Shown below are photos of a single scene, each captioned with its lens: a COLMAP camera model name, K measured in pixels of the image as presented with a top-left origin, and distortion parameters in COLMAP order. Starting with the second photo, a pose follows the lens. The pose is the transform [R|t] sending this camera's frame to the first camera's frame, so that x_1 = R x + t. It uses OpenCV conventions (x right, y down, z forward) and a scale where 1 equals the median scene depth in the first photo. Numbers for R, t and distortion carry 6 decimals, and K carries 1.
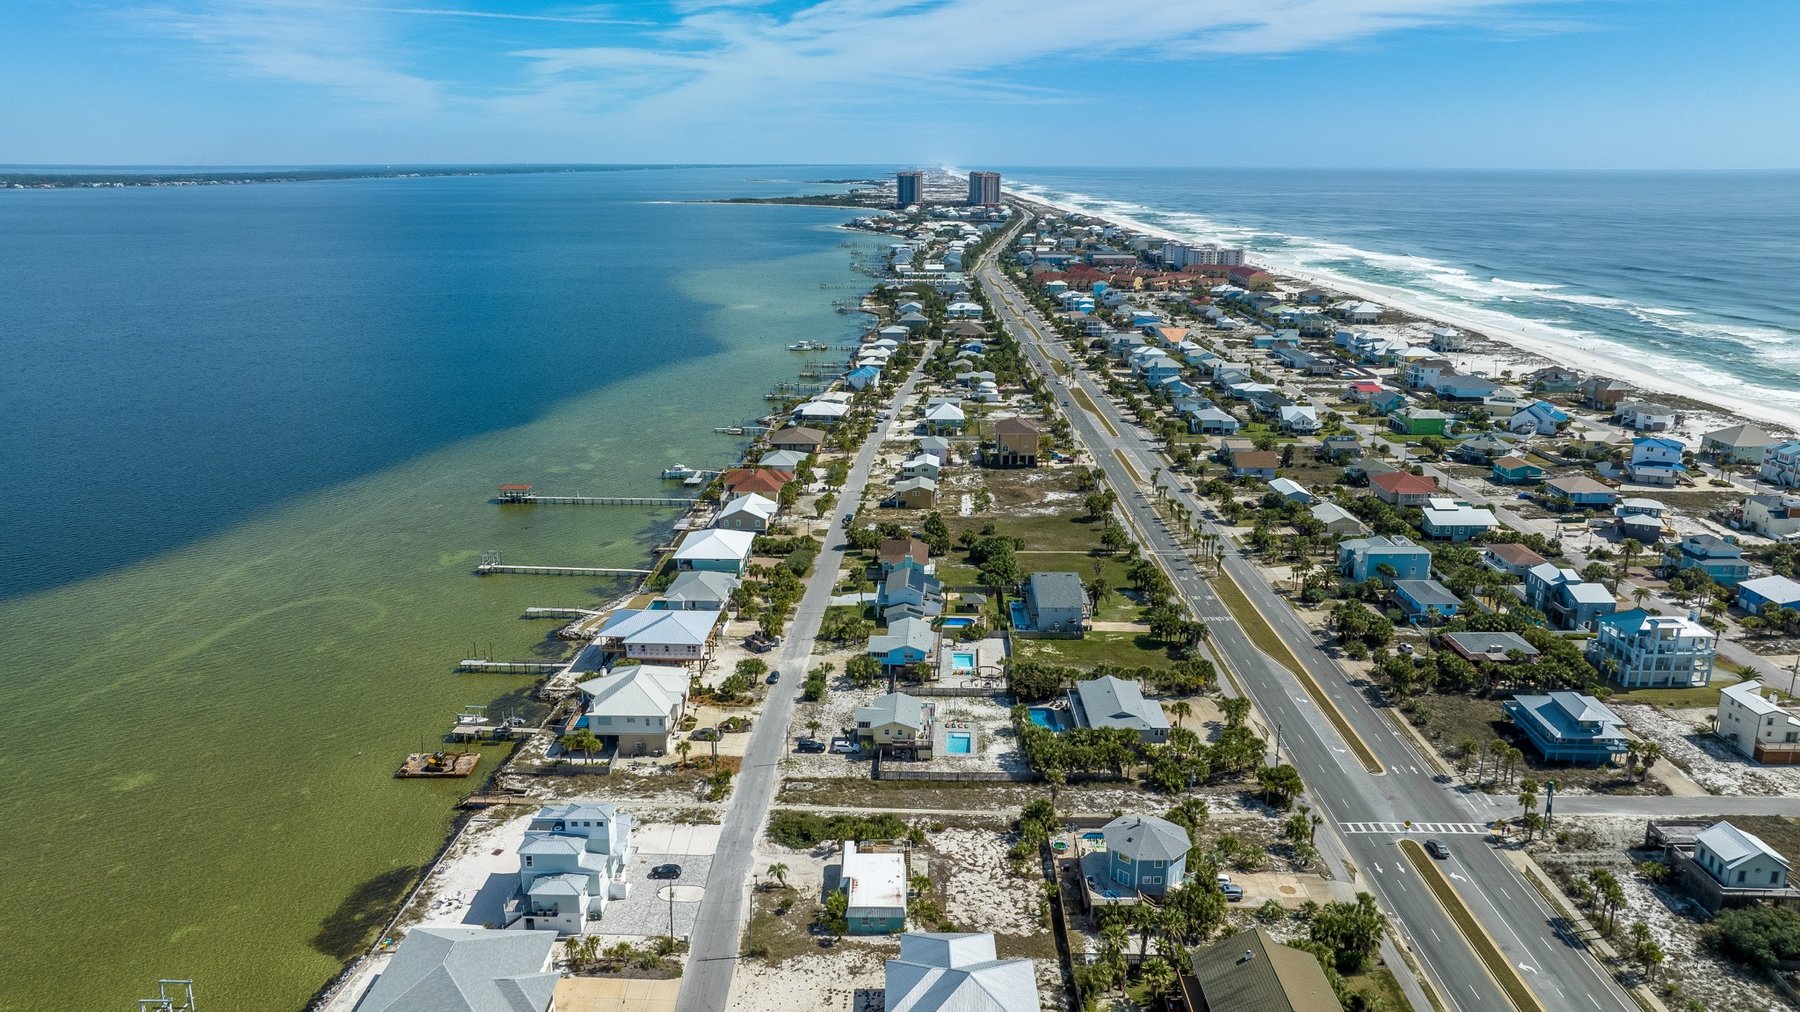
lens RADIAL K [[1263.0, 0, 896.6], [0, 1263.0, 505.7], [0, 0, 1]] dist [-0.032885, 0.026839]
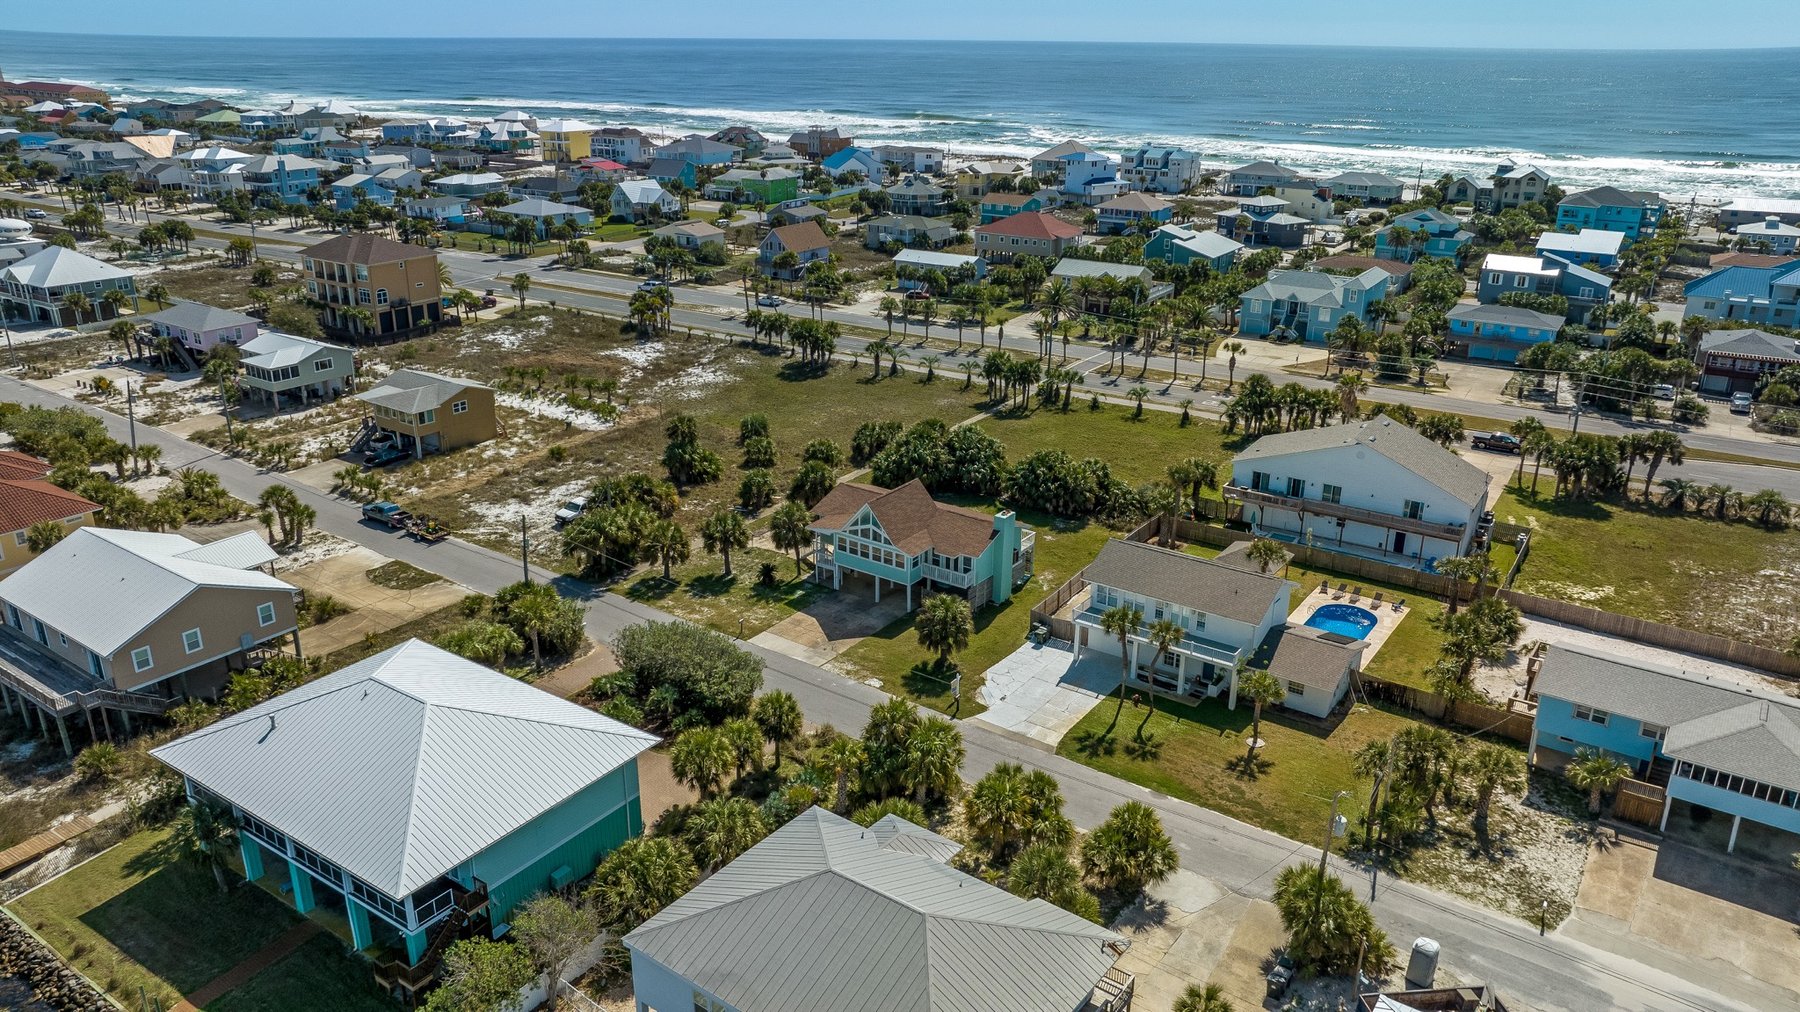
lens RADIAL K [[1263.0, 0, 896.6], [0, 1263.0, 505.7], [0, 0, 1]] dist [-0.032885, 0.026839]
pose [[0.533496, -0.290918, 0.794197, -0.266748], [0.215666, 0.954737, 0.204853, -0.036349], [-0.817845, 0.061993, 0.572090, 0.820690]]
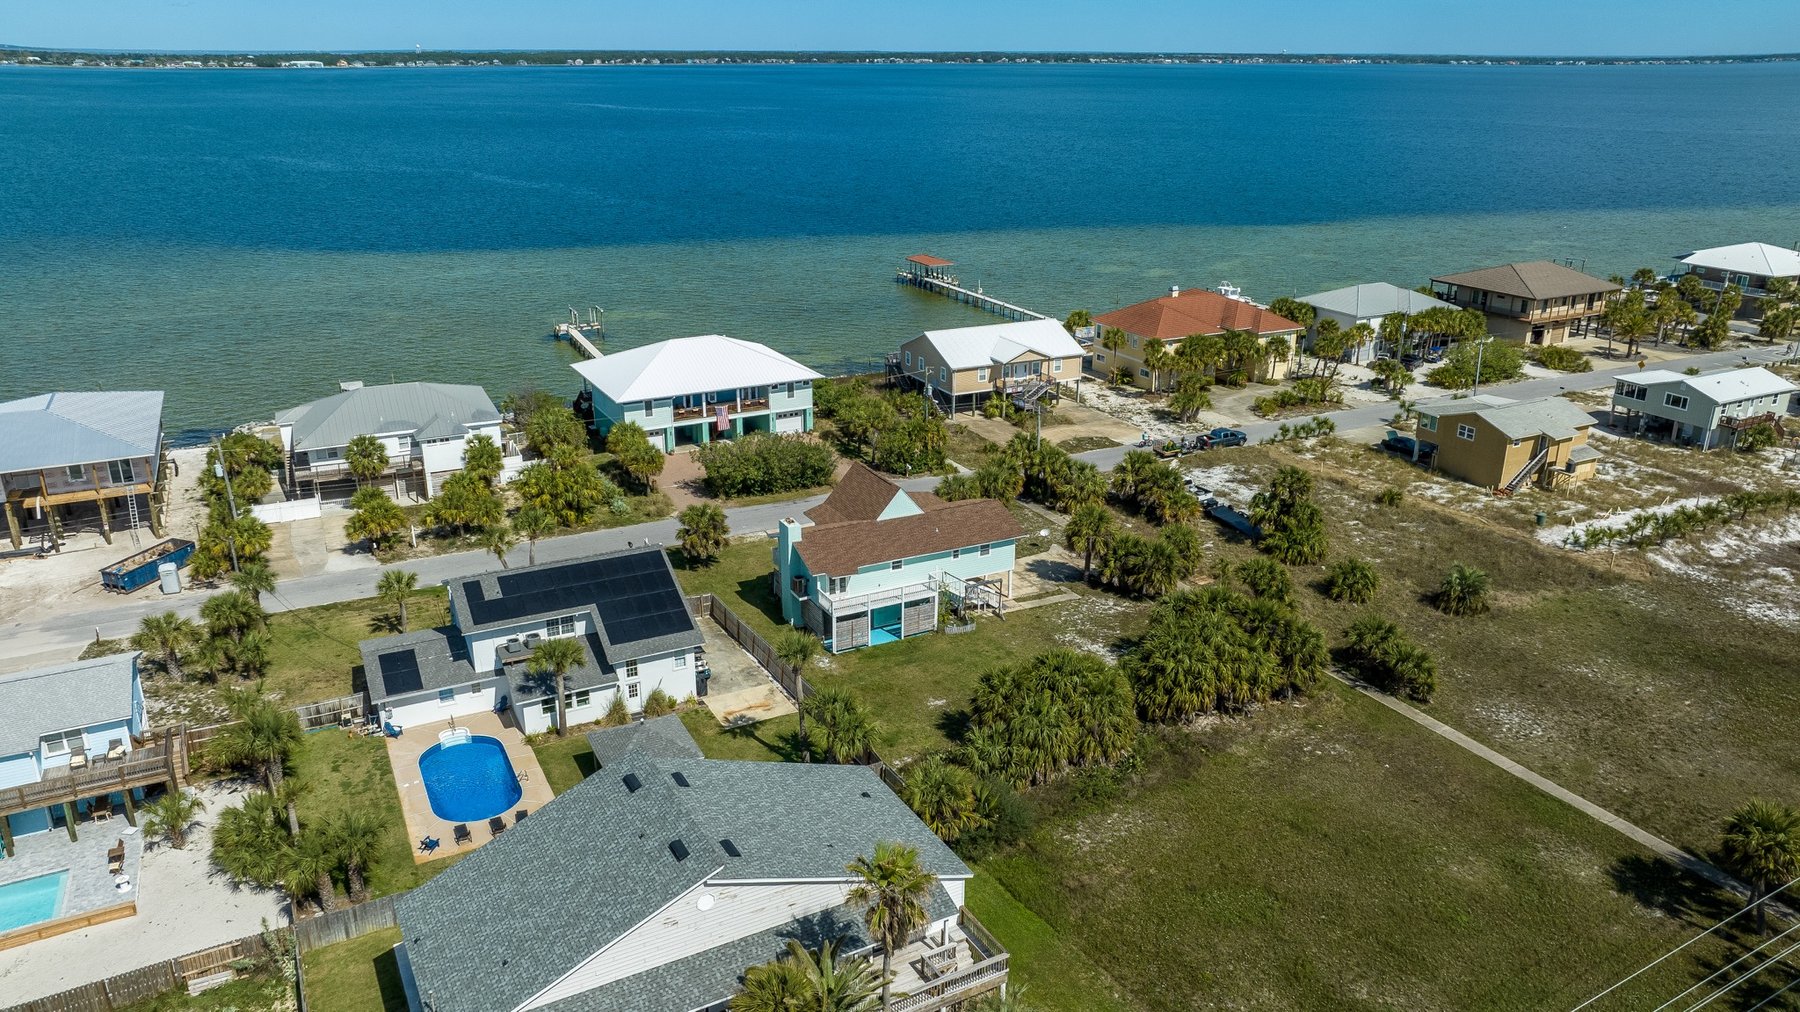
lens RADIAL K [[1263.0, 0, 896.6], [0, 1263.0, 505.7], [0, 0, 1]] dist [-0.032885, 0.026839]
pose [[0.498276, 0.296502, -0.814744, 0.251358], [-0.232317, 0.951004, 0.204011, -0.027882], [0.835314, 0.087625, 0.542745, 0.851471]]
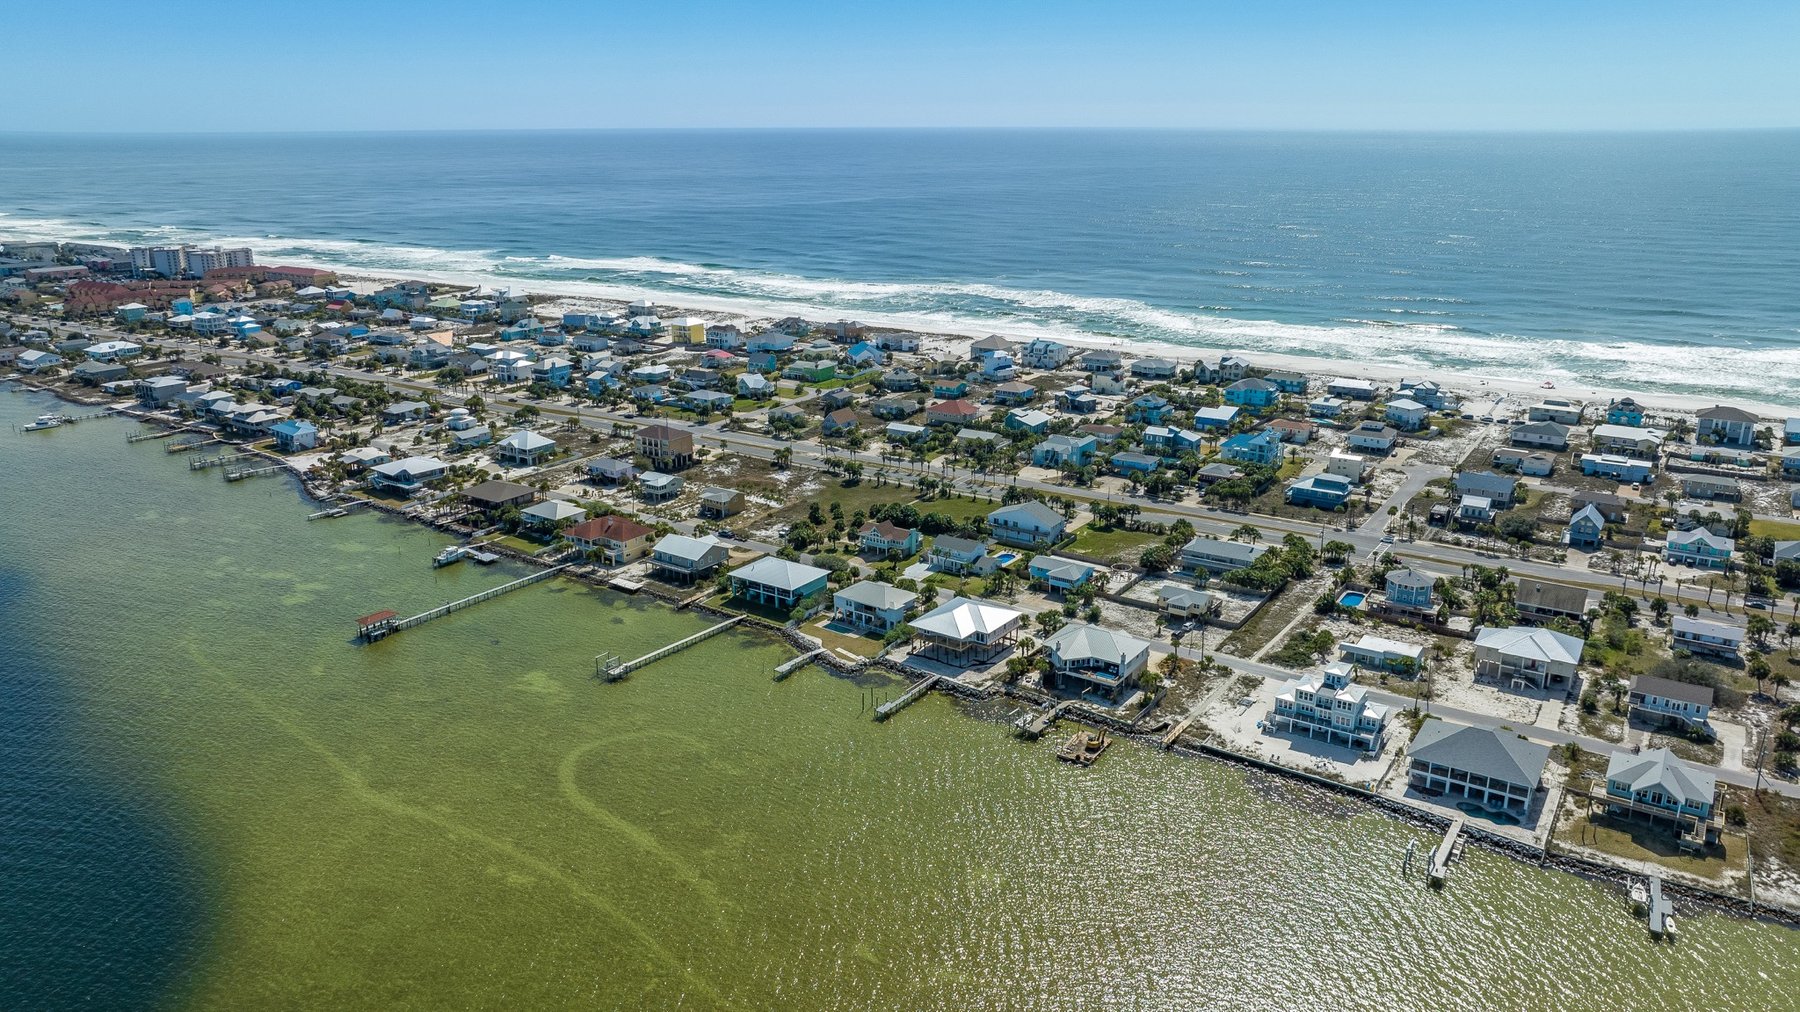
lens RADIAL K [[1263.0, 0, 896.6], [0, 1263.0, 505.7], [0, 0, 1]] dist [-0.032885, 0.026839]
pose [[0.536489, -0.247537, 0.806787, -0.957855], [0.225463, 0.963305, 0.145634, -0.159661], [-0.813232, 0.103769, 0.572613, 0.311951]]
